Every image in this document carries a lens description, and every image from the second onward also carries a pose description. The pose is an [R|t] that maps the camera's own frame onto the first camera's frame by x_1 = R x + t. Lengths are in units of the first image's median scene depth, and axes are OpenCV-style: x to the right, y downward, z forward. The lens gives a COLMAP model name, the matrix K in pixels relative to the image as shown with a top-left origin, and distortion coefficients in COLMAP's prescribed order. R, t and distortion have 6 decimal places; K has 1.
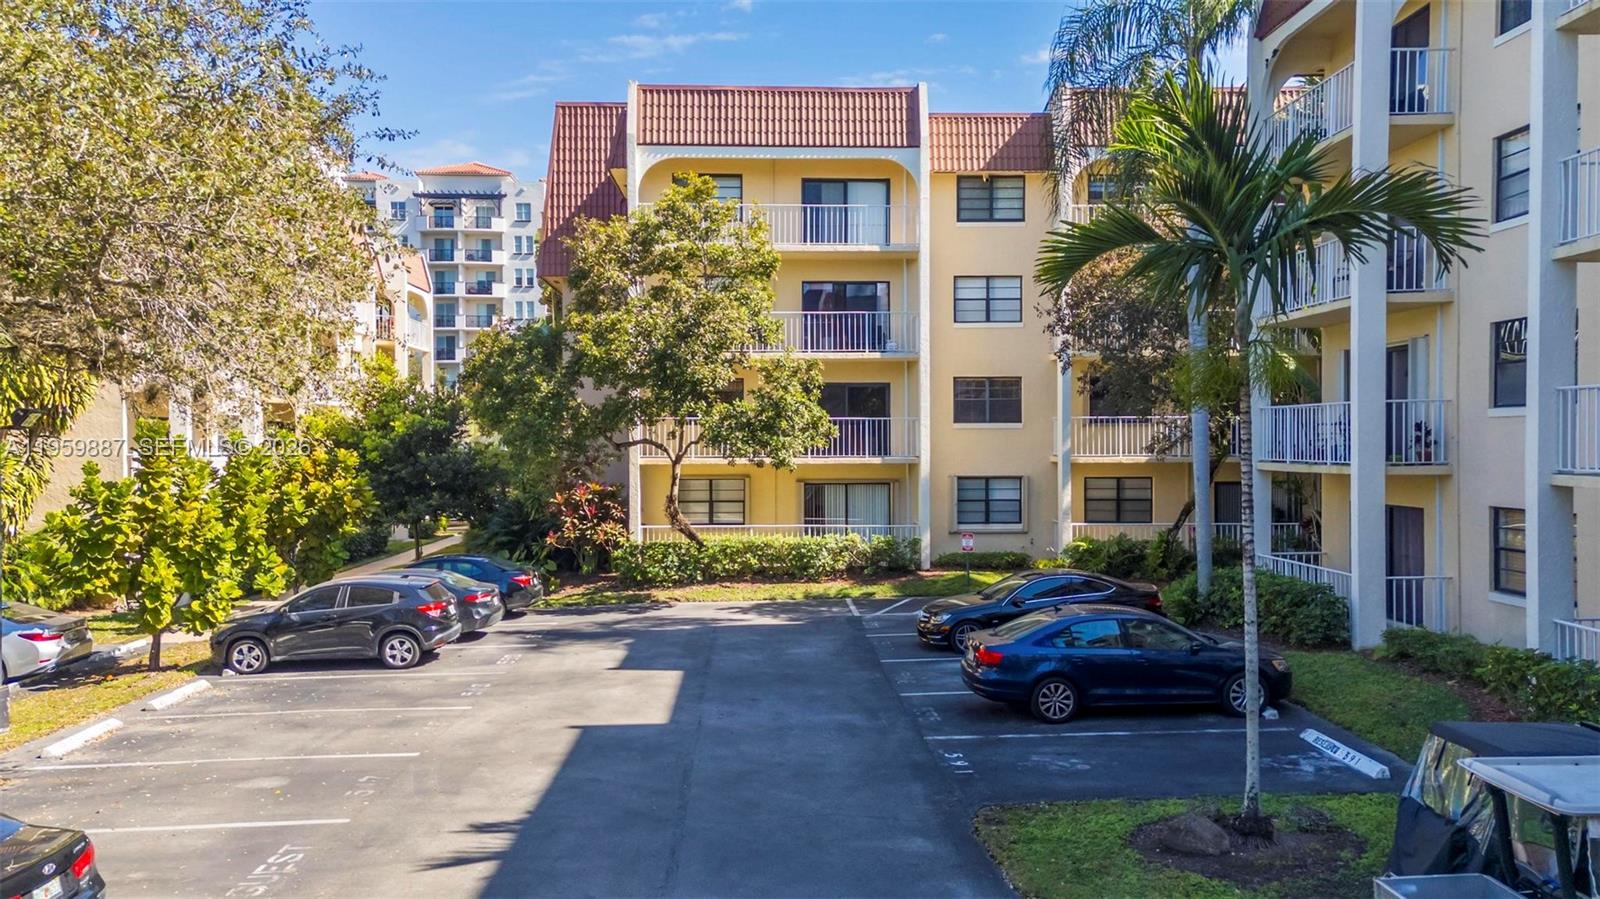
lens RADIAL K [[1097.7, 0, 799.3], [0, 1097.7, 543.2], [0, 0, 1]] dist [0.062740, 0.000659]
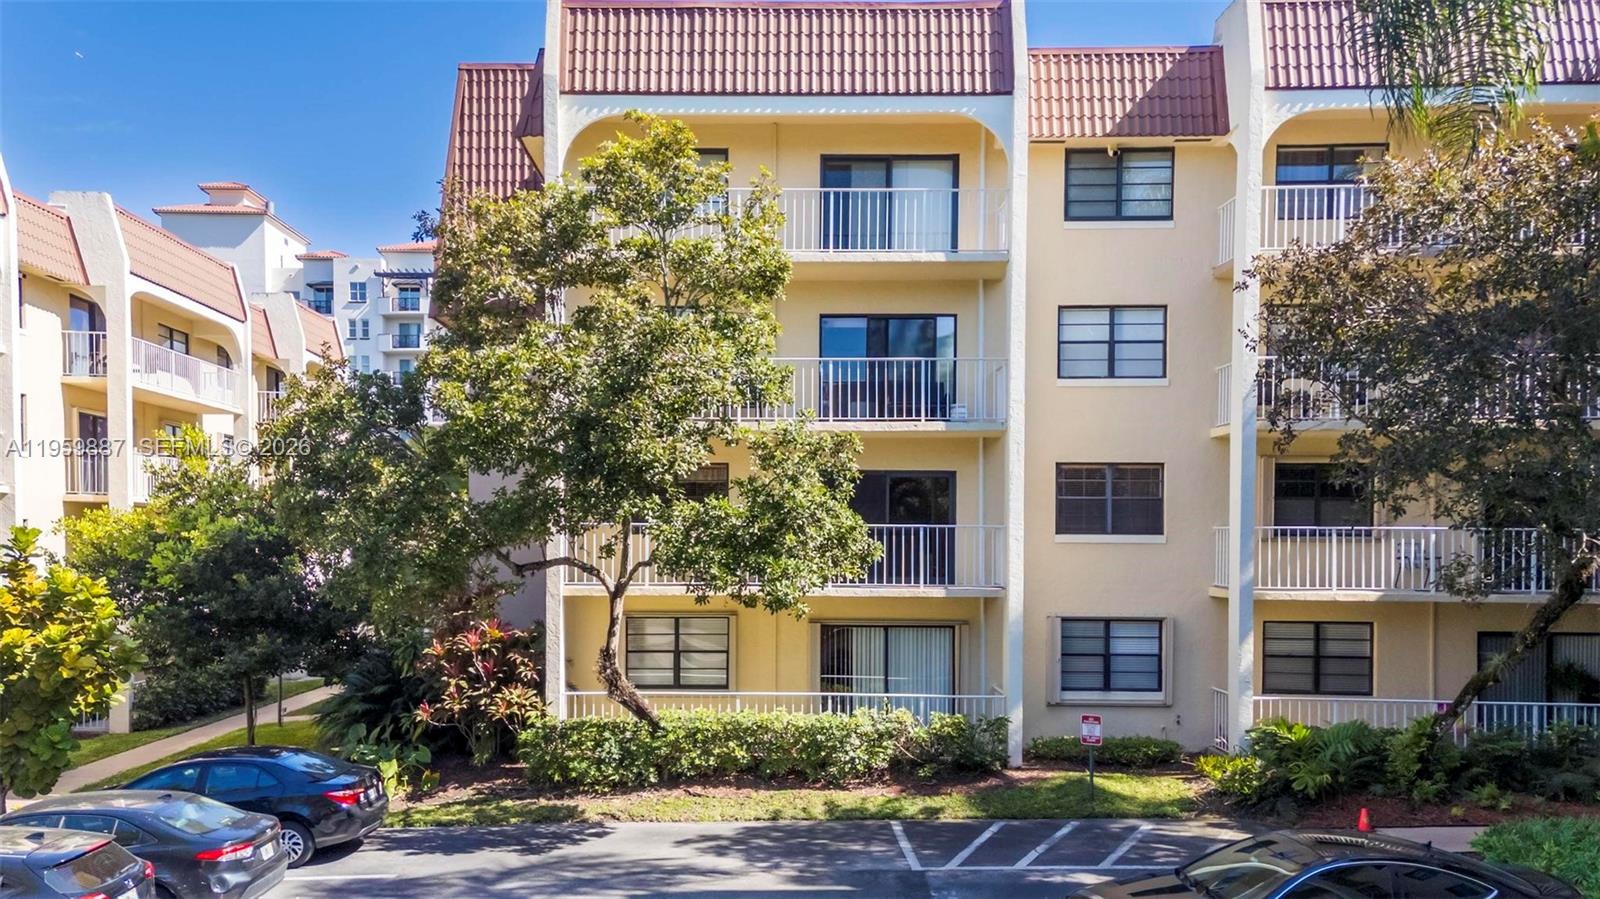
lens RADIAL K [[1139.0, 0, 799.0], [0, 1139.0, 572.0], [0, 0, 1]] dist [-0.002943, -0.000854]
pose [[0.999976, 0.005733, -0.003821, -0.006438], [-0.005989, 0.997490, -0.070553, -0.041664], [0.003407, 0.070574, 0.997501, 0.356698]]
